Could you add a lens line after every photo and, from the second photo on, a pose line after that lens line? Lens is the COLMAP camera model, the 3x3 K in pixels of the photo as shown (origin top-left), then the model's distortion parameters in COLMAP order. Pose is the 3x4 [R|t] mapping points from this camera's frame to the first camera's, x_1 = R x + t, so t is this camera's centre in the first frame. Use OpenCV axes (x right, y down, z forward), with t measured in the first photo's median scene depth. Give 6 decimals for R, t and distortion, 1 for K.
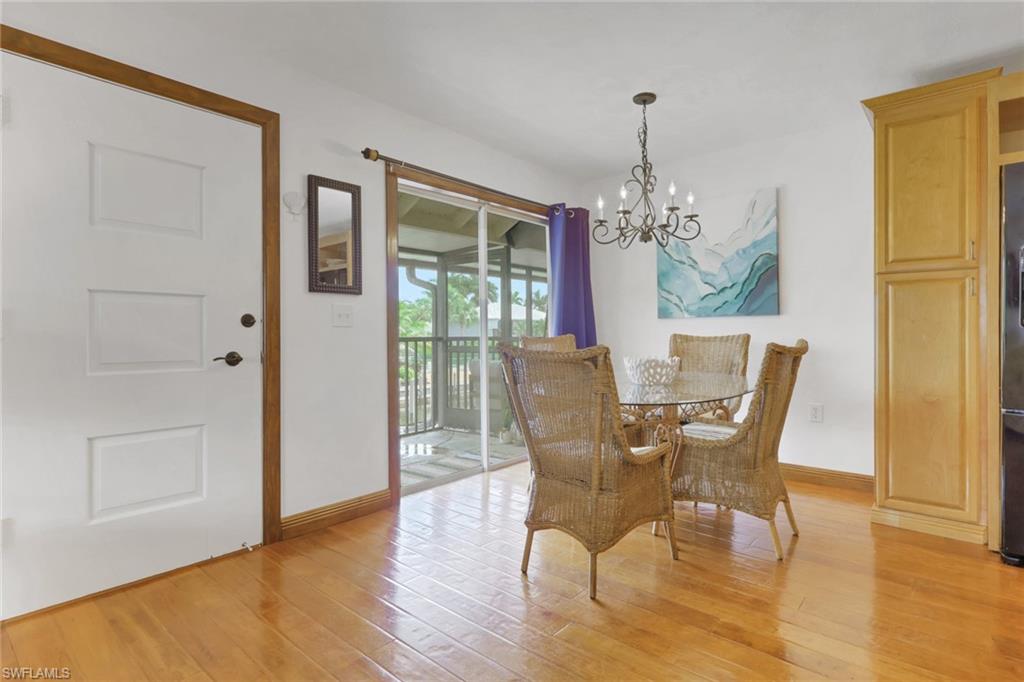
lens RADIAL K [[523.4, 0, 512.0], [0, 523.4, 341.0], [0, 0, 1]] dist [-0.003171, -0.000237]
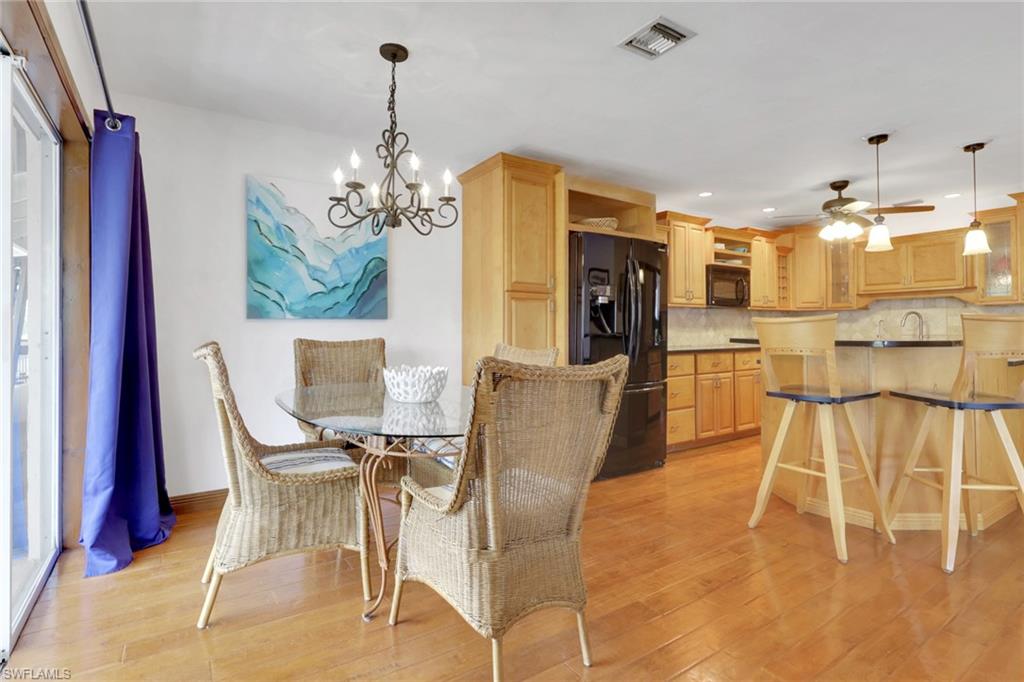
lens RADIAL K [[504.7, 0, 507.8], [0, 504.7, 324.6], [0, 0, 1]] dist [-0.003043, 0.000178]
pose [[0.276538, 0.018295, 0.960829, -0.362987], [0.014491, 0.999626, -0.023205, -0.013270], [-0.960894, 0.020340, 0.276169, 0.497150]]
